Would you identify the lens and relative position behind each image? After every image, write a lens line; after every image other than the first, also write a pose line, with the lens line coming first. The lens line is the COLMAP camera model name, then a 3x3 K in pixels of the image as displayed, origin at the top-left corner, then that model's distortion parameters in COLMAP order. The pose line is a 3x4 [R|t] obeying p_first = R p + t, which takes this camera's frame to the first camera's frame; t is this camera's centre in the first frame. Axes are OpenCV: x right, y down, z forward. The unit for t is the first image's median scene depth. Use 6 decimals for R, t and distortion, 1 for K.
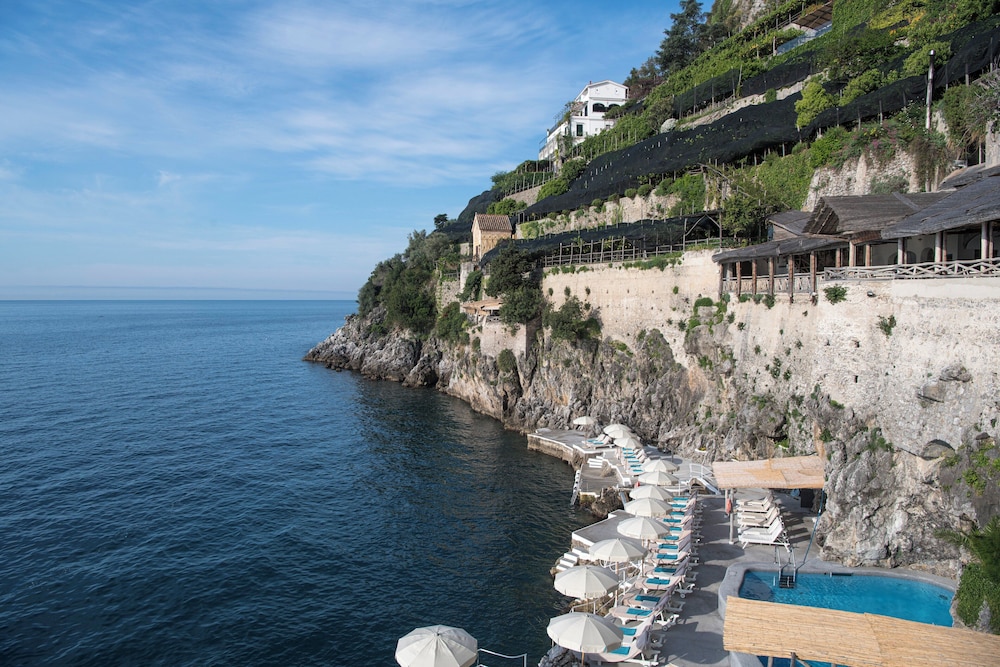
lens RADIAL K [[689.3, 0, 498.5], [0, 689.3, 327.6], [0, 0, 1]] dist [-0.064791, 0.010938]
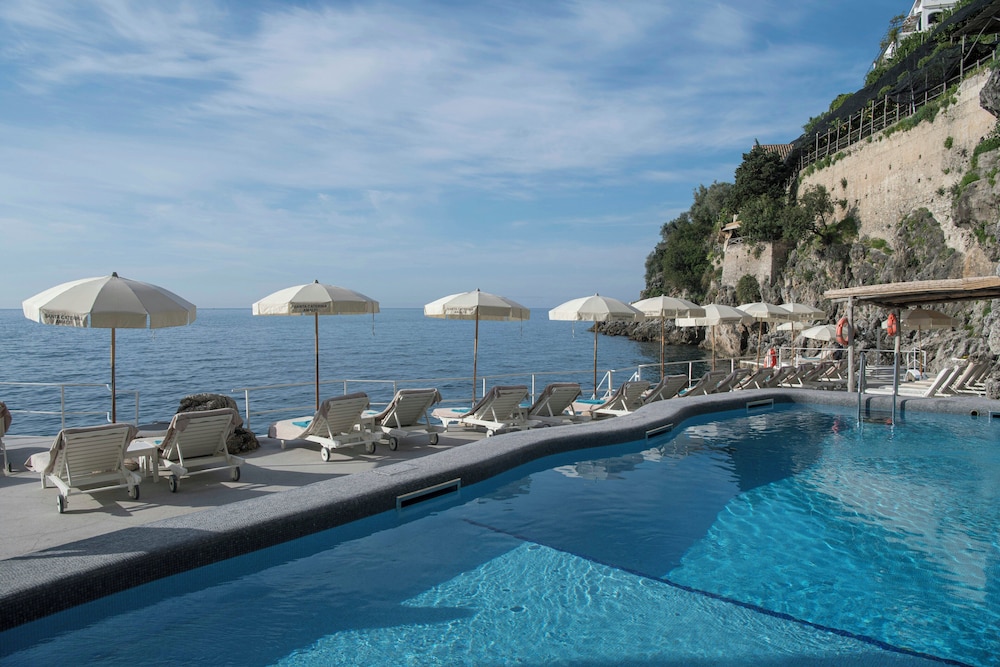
lens RADIAL K [[689.3, 0, 508.4], [0, 689.3, 331.2], [0, 0, 1]] dist [-0.064791, 0.010938]
pose [[0.881601, 0.012308, -0.471835, 0.166217], [-0.017808, 0.999816, -0.007193, 0.125915], [0.471659, 0.014743, 0.881658, 0.192485]]
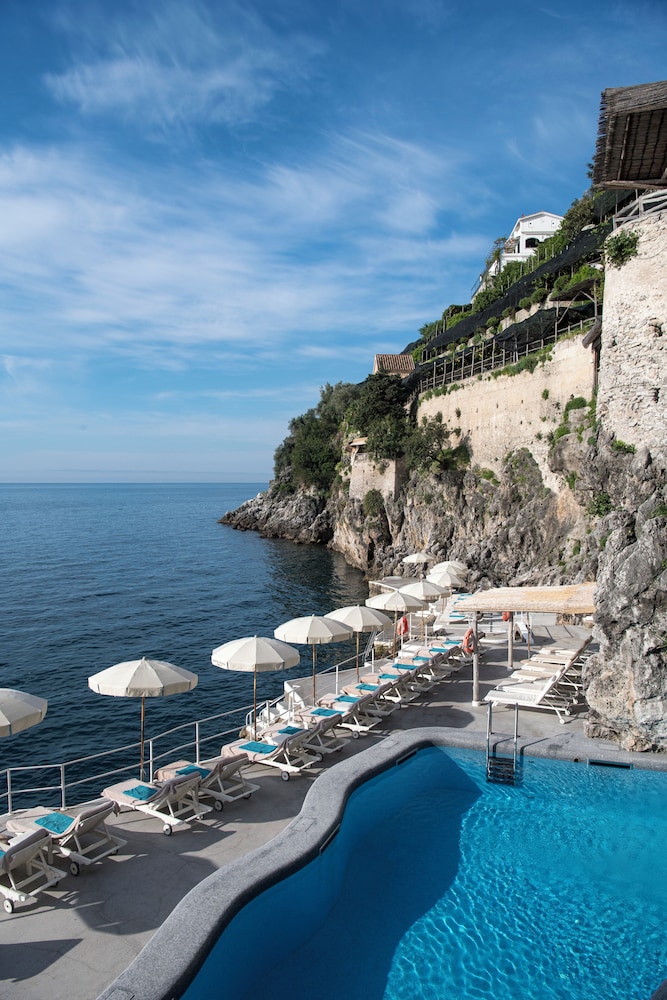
lens RADIAL K [[689.3, 0, 337.1], [0, 689.3, 502.9], [0, 0, 1]] dist [-0.064791, 0.010938]
pose [[0.980139, 0.002669, -0.198292, 0.159682], [-0.005321, 0.999903, -0.012839, 0.068988], [0.198238, 0.013639, 0.980059, 0.177643]]
